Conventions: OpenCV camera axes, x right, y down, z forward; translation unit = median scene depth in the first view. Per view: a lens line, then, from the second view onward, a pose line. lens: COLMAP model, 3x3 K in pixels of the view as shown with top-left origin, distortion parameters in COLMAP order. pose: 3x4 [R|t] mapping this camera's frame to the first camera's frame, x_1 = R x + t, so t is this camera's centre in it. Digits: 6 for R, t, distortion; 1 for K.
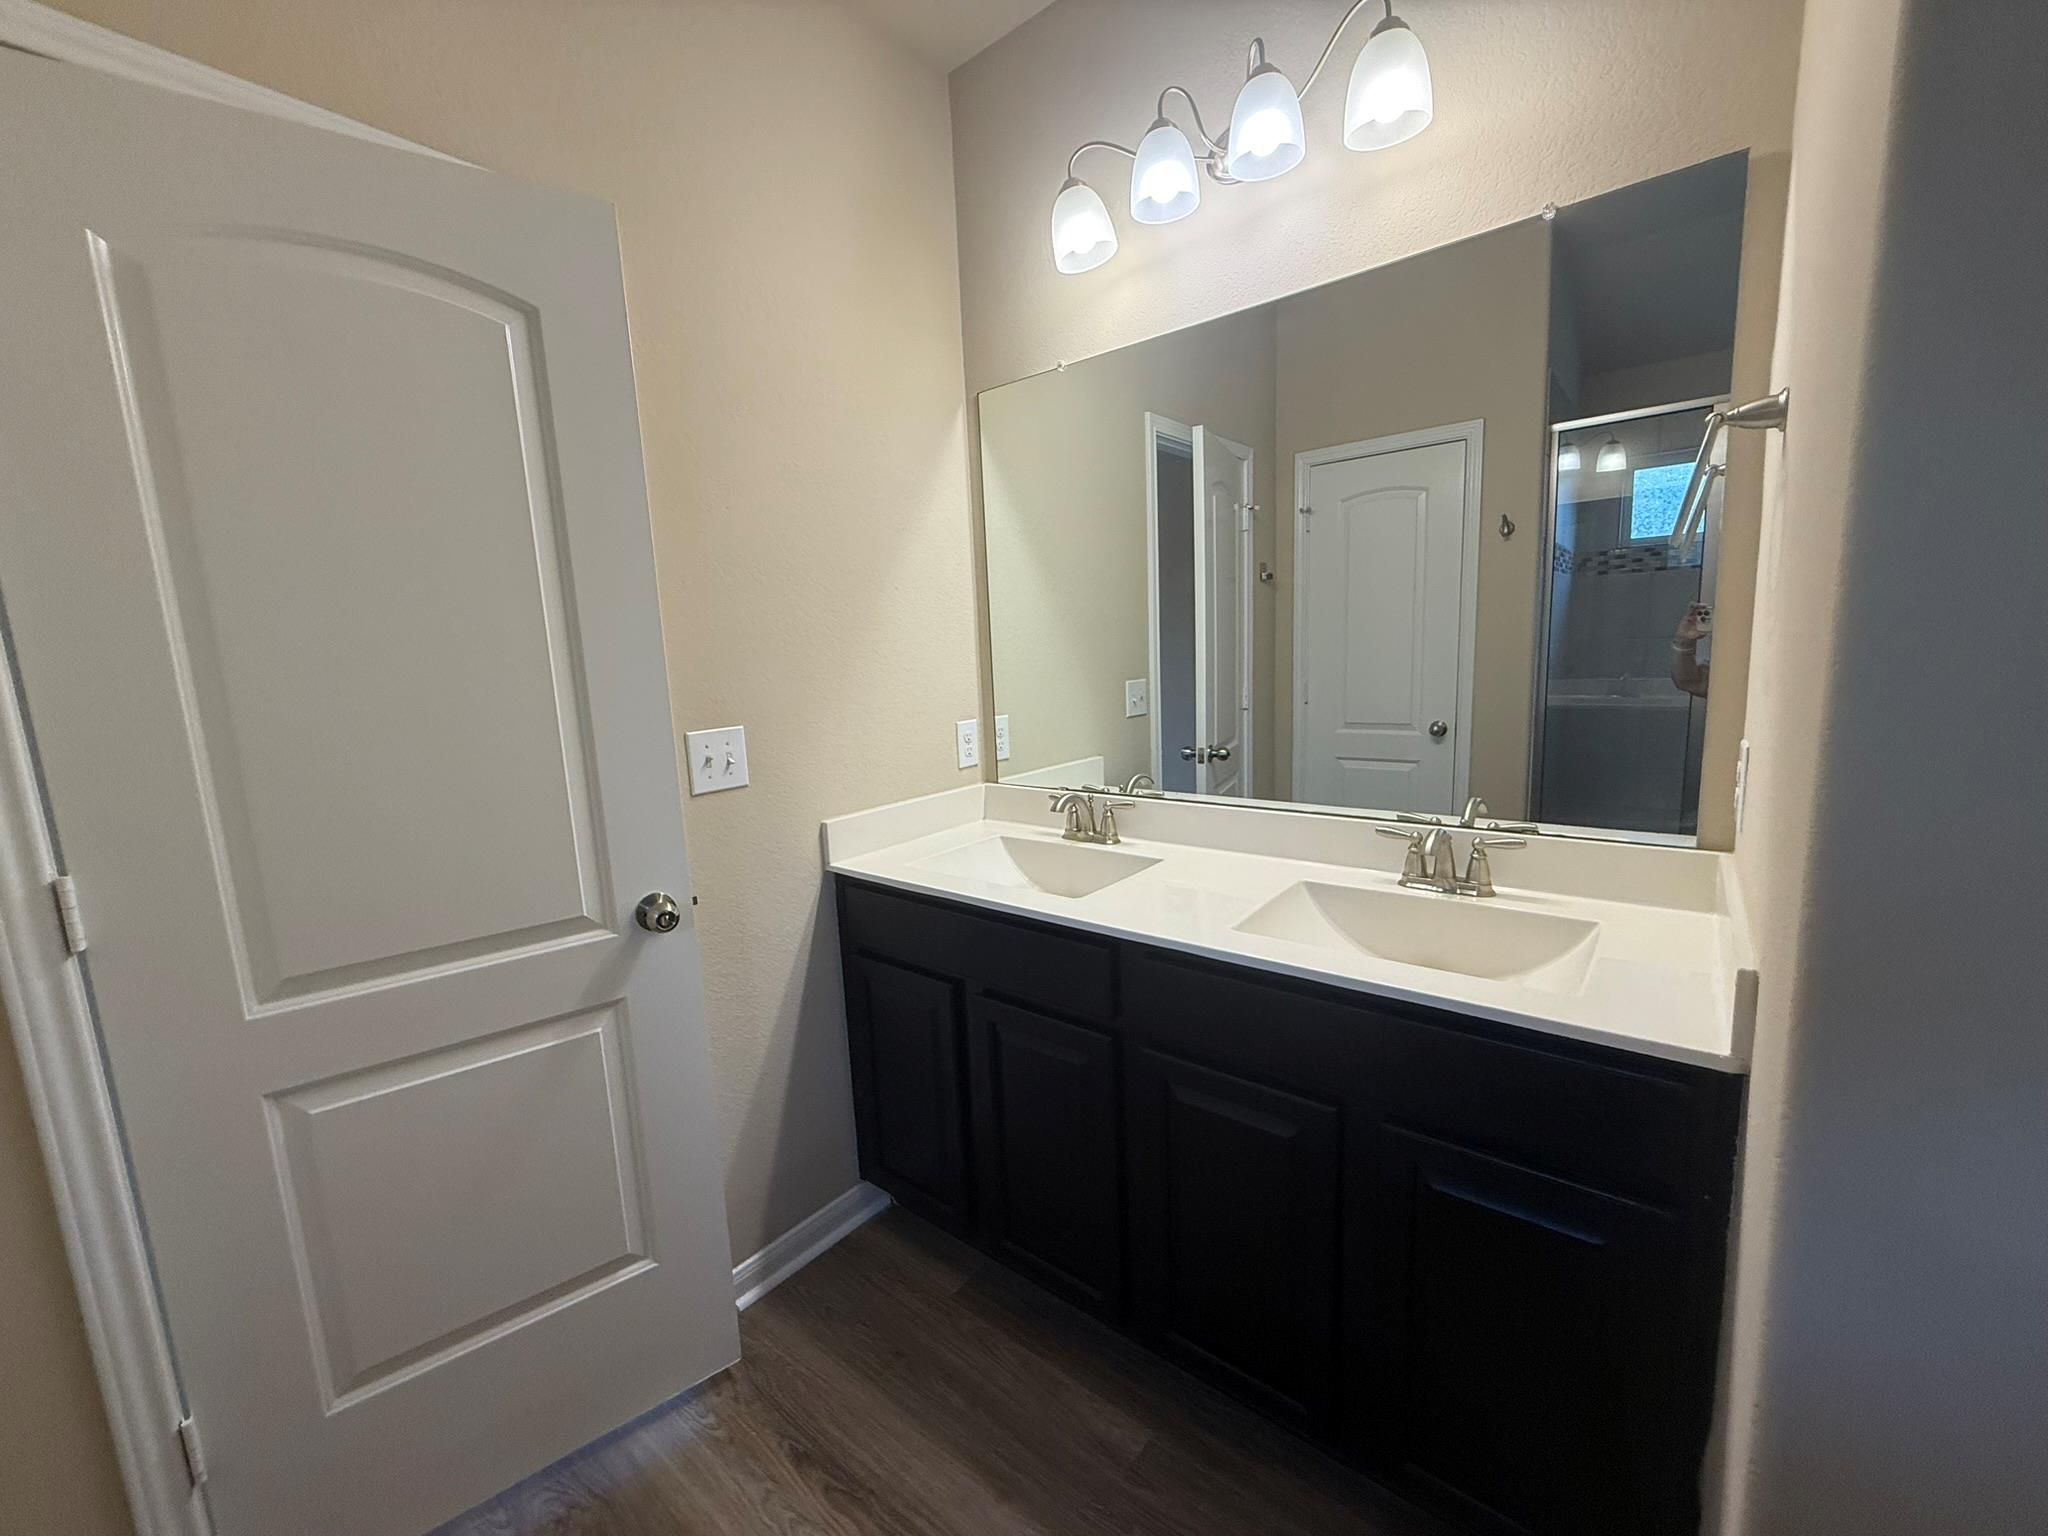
lens RADIAL K [[817.3, 0, 1021.6], [0, 817.3, 765.7], [0, 0, 1]] dist [-0.000608, 0.000023]
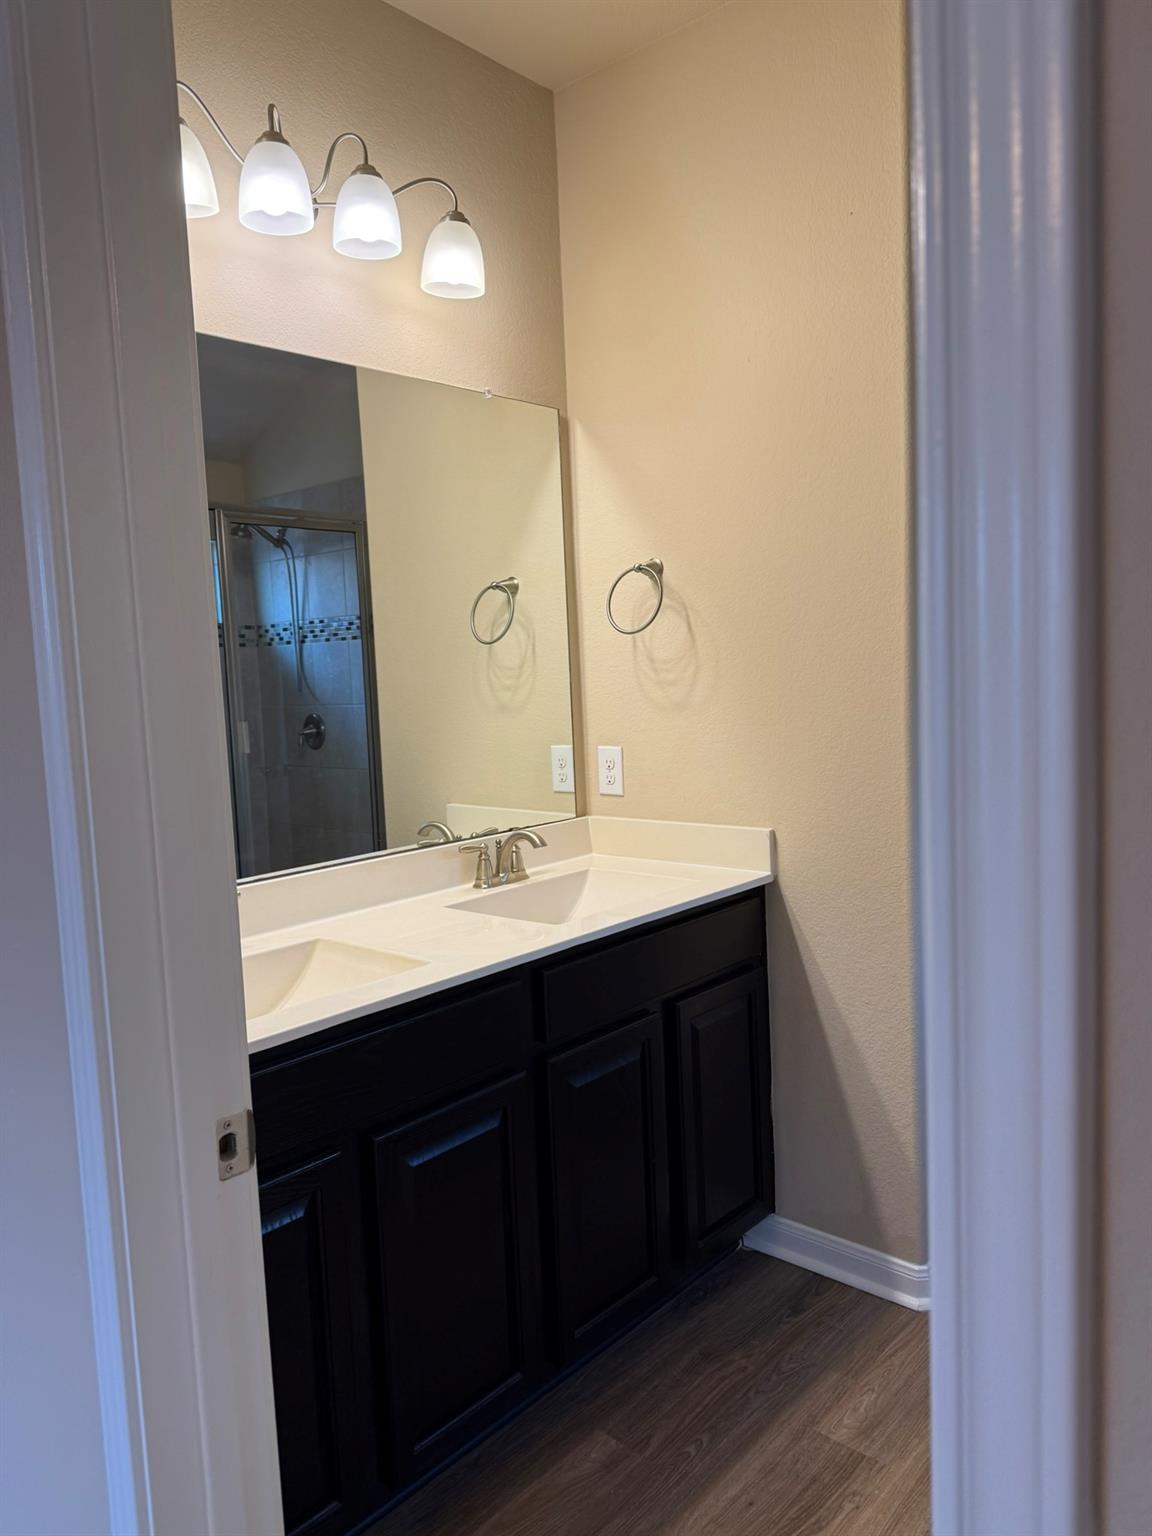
lens RADIAL K [[1079.0, 0, 575.5], [0, 1079.0, 769.4], [0, 0, 1]] dist [0.034002, -0.039546]
pose [[0.050342, -0.045569, 0.997692, -1.193266], [0.190487, 0.981058, 0.035197, -0.060315], [-0.980398, 0.188276, 0.058069, 0.801094]]
